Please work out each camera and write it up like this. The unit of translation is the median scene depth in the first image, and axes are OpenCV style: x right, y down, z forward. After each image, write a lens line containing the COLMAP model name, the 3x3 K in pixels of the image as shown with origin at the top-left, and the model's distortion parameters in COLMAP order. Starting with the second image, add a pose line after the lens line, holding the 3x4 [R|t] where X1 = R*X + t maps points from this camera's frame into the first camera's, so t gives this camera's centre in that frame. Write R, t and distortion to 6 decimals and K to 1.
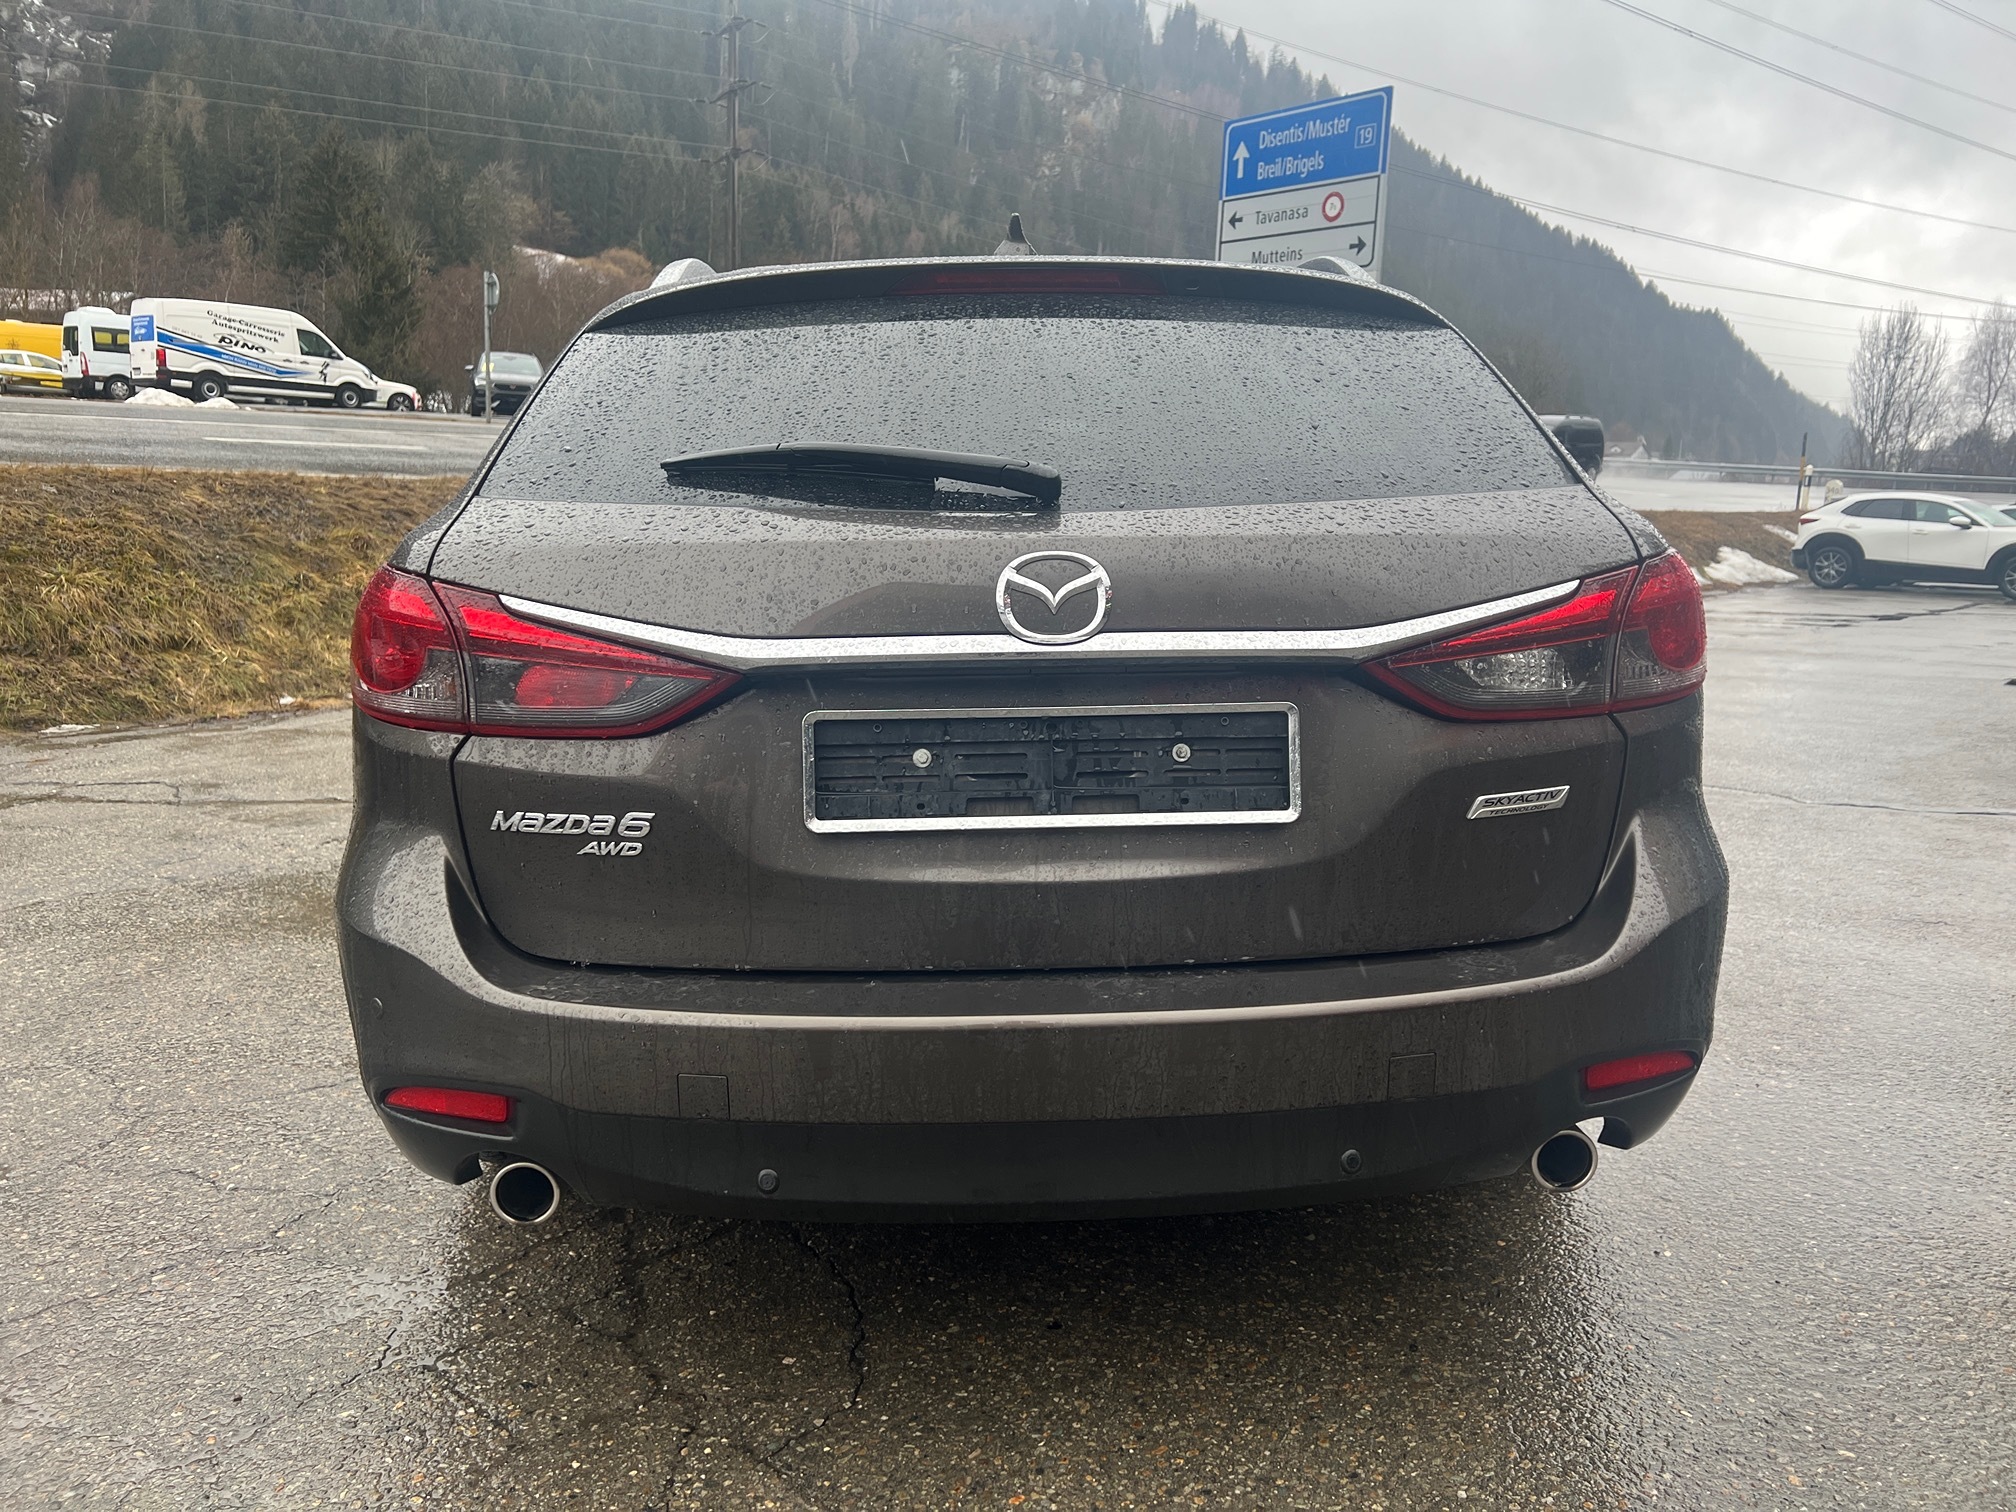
lens RADIAL K [[1529.3, 0, 1046.4], [0, 1529.3, 751.3], [0, 0, 1]] dist [0.049034, -0.054605]
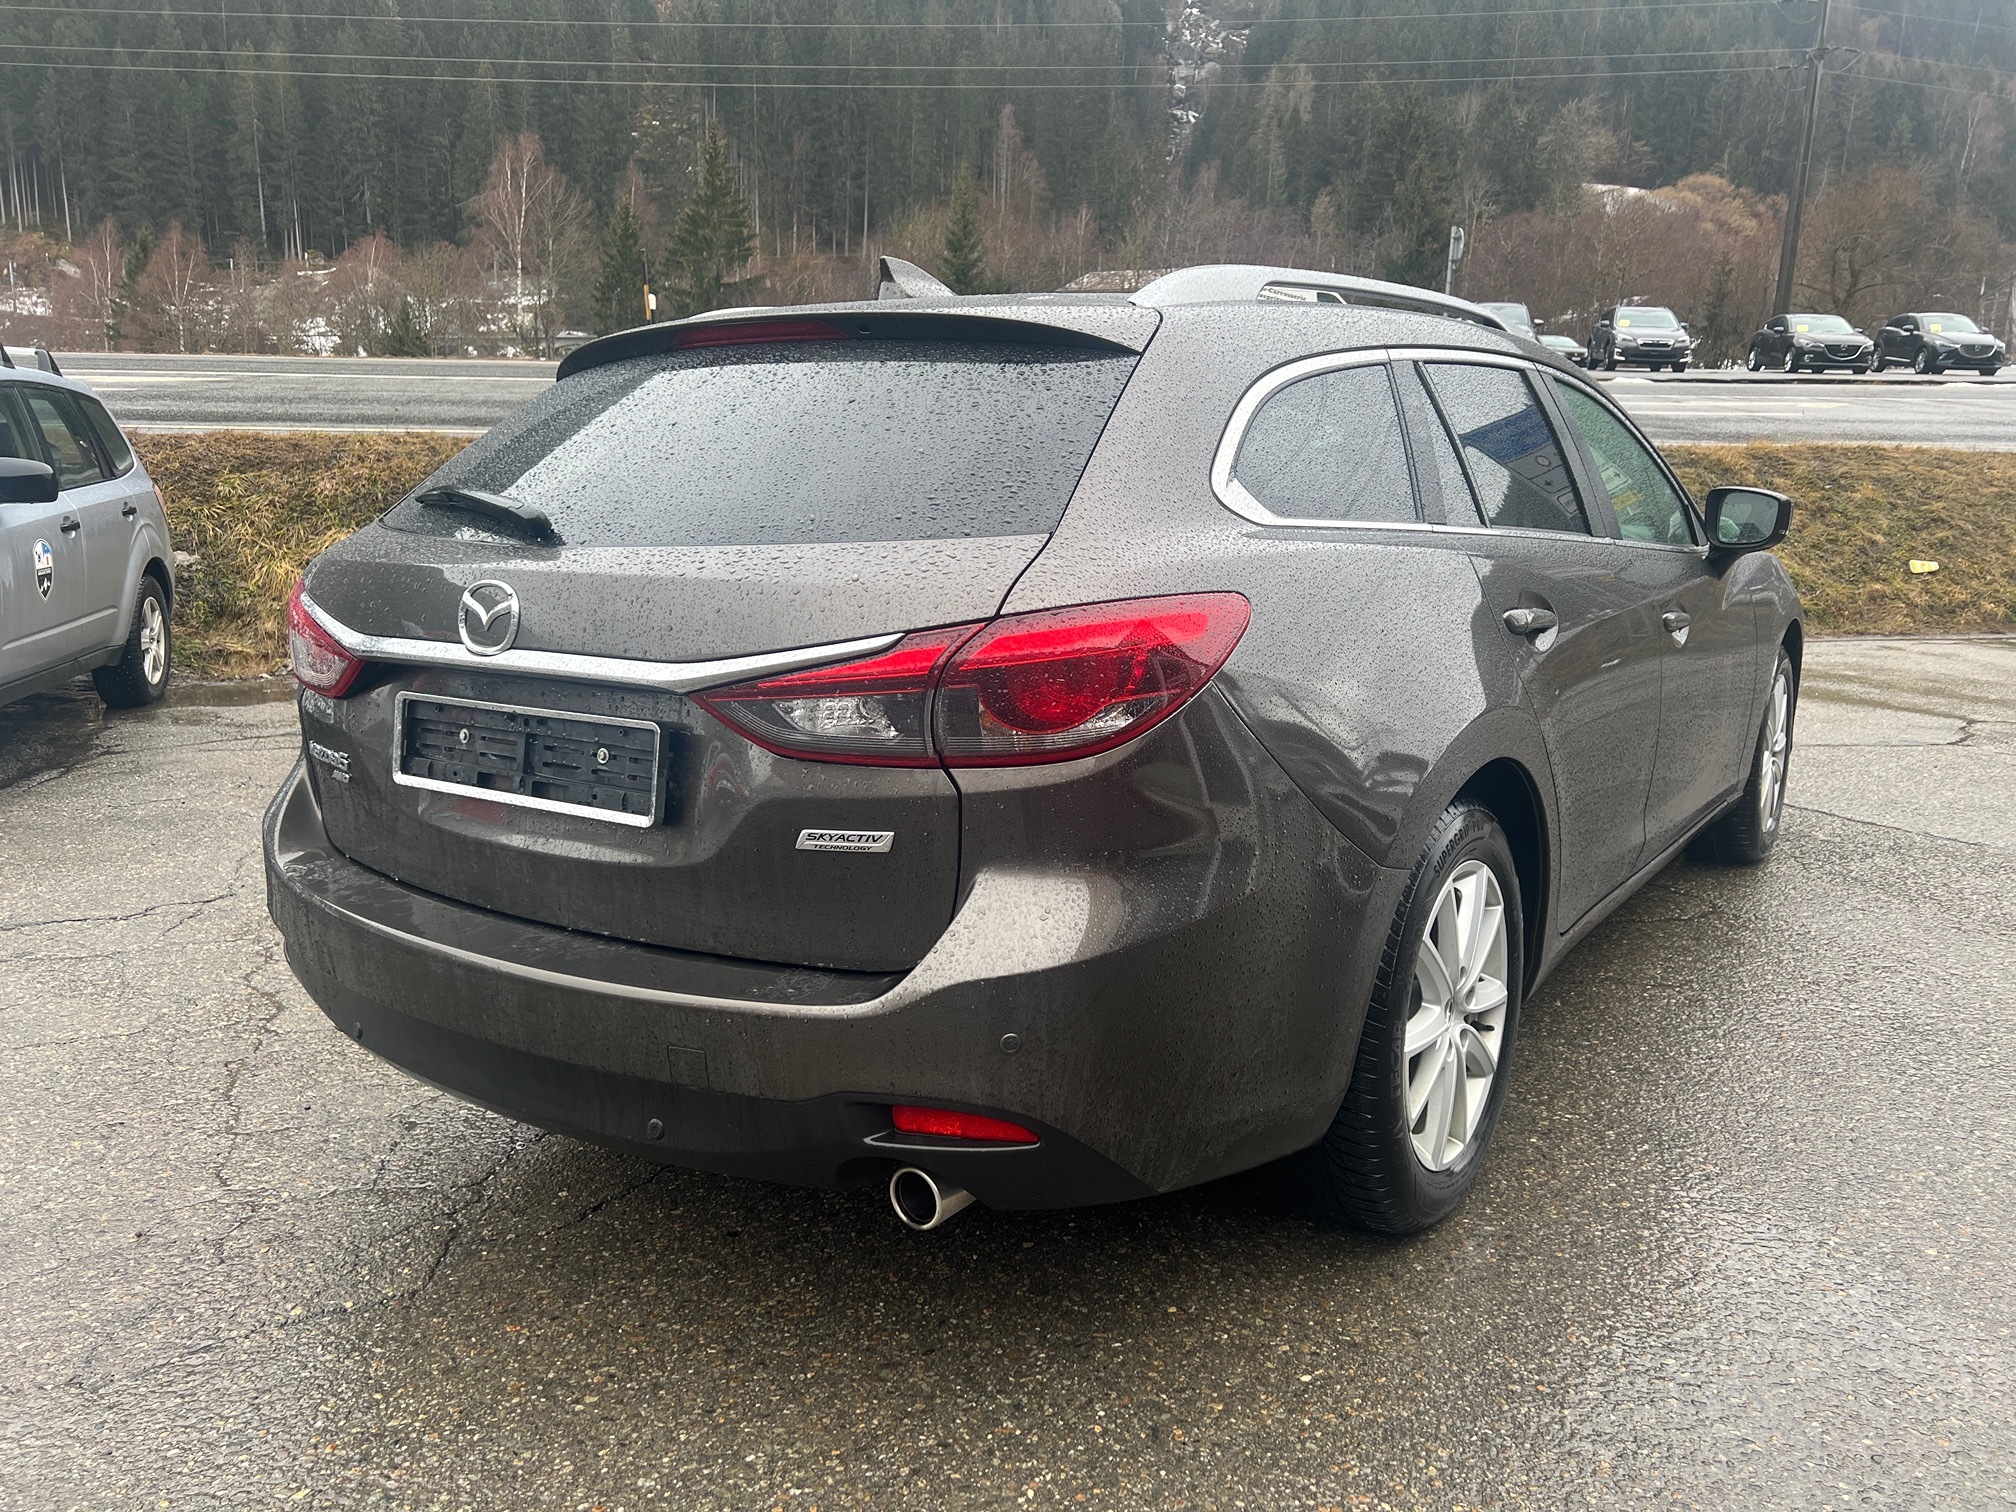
lens RADIAL K [[1529.3, 0, 1019.0], [0, 1529.3, 763.3], [0, 0, 1]] dist [0.049034, -0.054605]
pose [[0.793171, 0.119326, -0.597194, 0.122855], [-0.094469, 0.992854, 0.072913, -0.012856], [0.601627, -0.001416, 0.798776, 0.029254]]
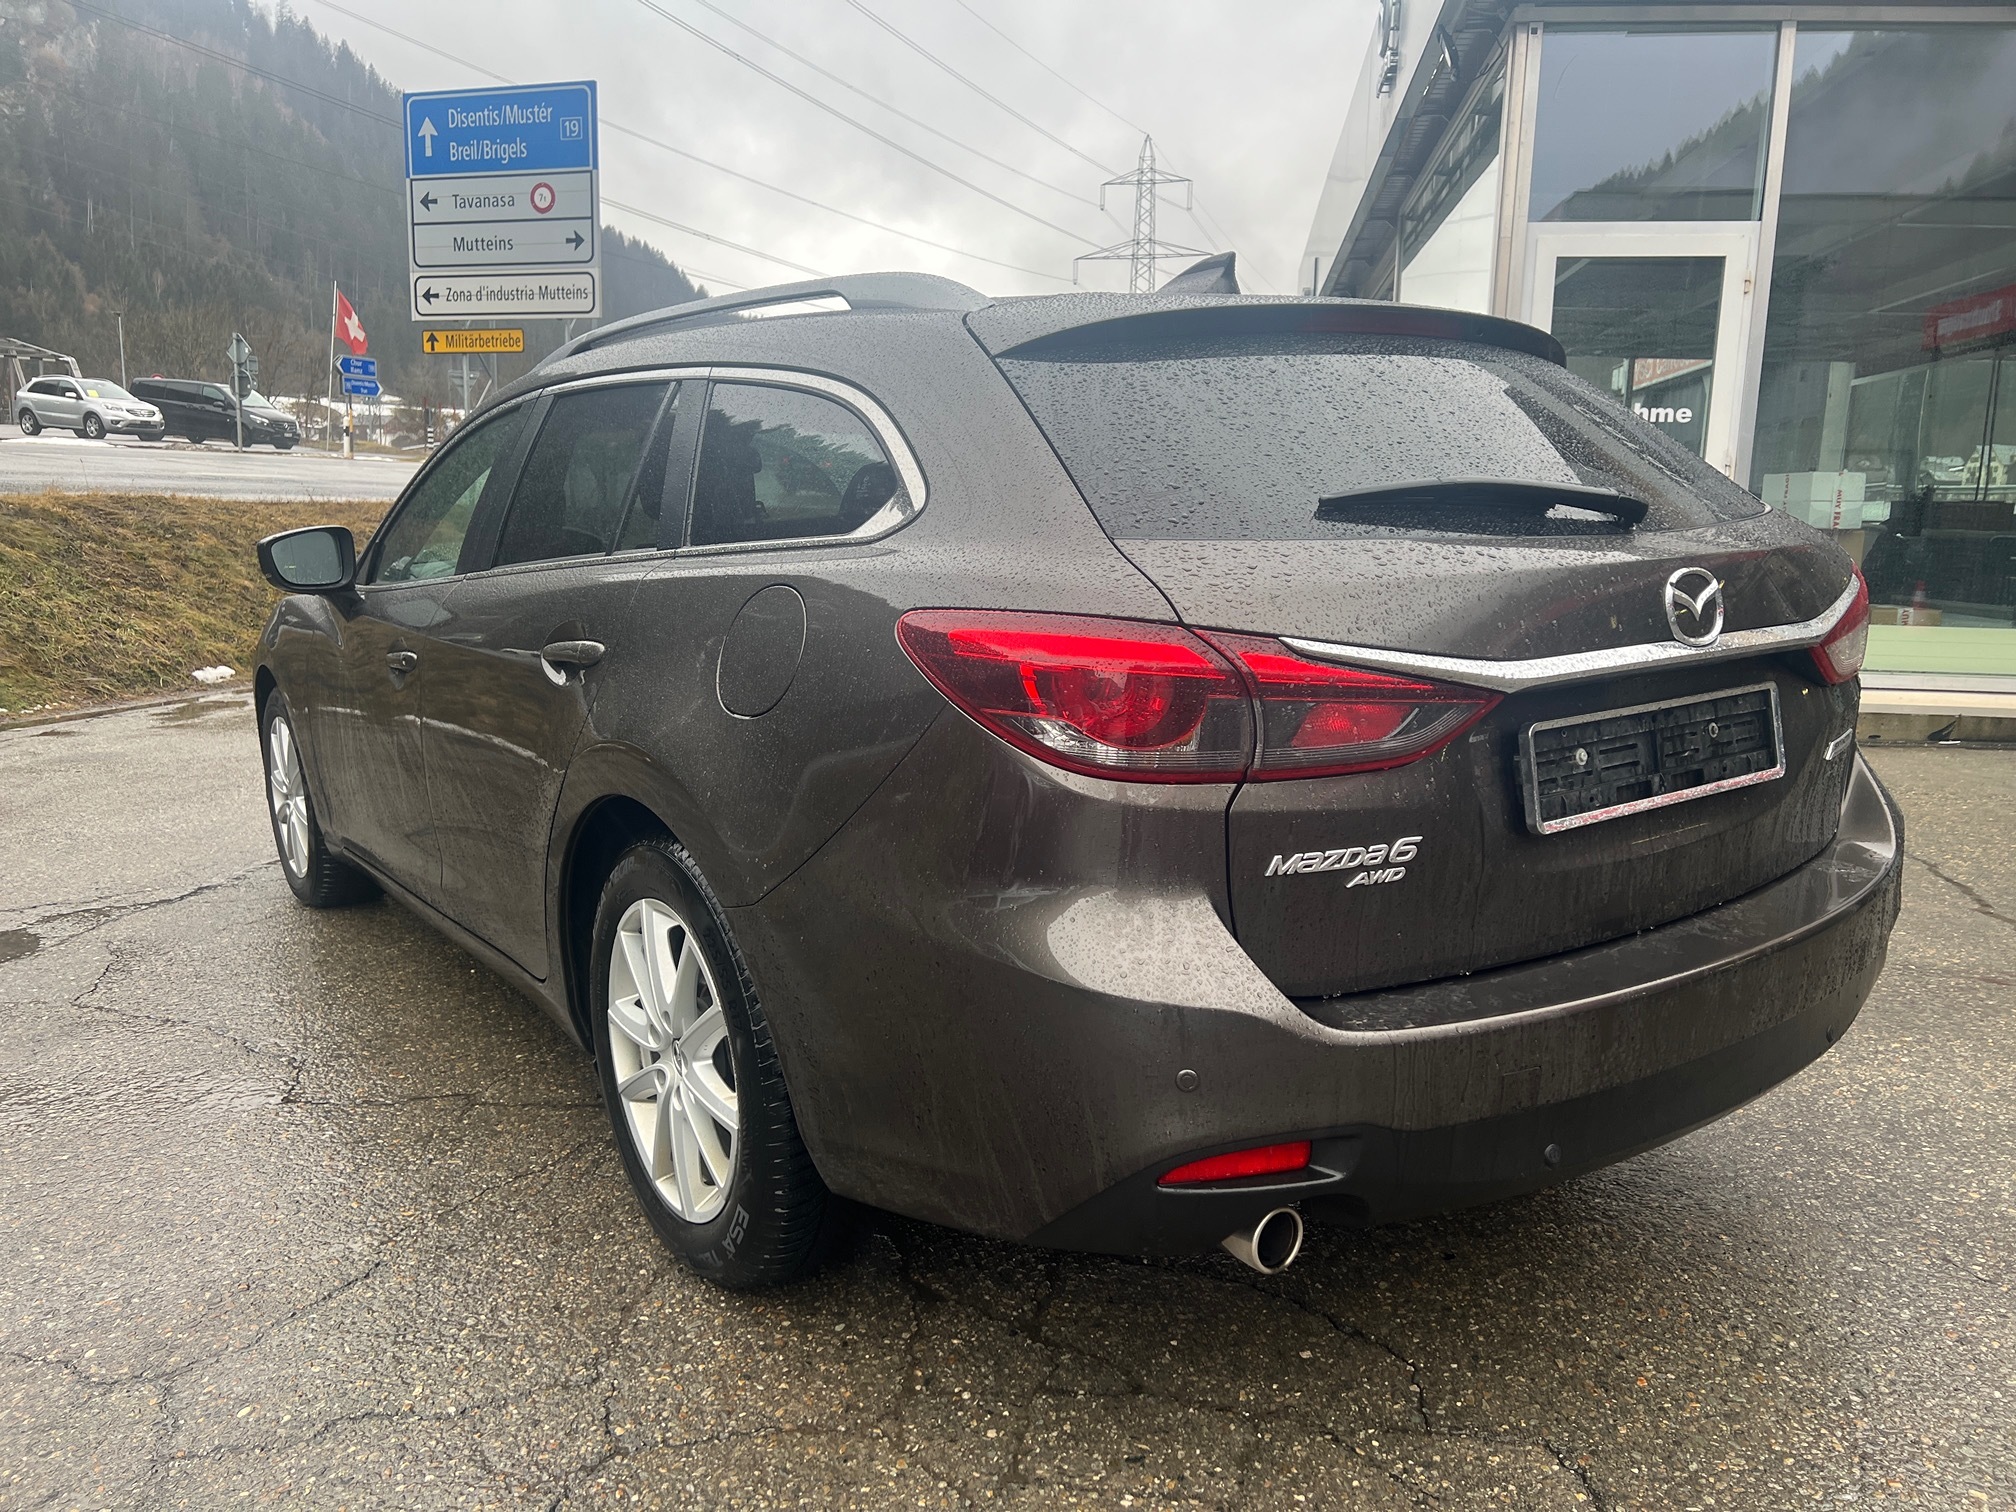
lens RADIAL K [[1529.3, 0, 1011.1], [0, 1529.3, 758.7], [0, 0, 1]] dist [0.049034, -0.054605]
pose [[0.842138, -0.105304, 0.528881, -0.120785], [0.101115, 0.994189, 0.036944, -0.009180], [-0.529698, 0.022366, 0.847891, 0.030367]]
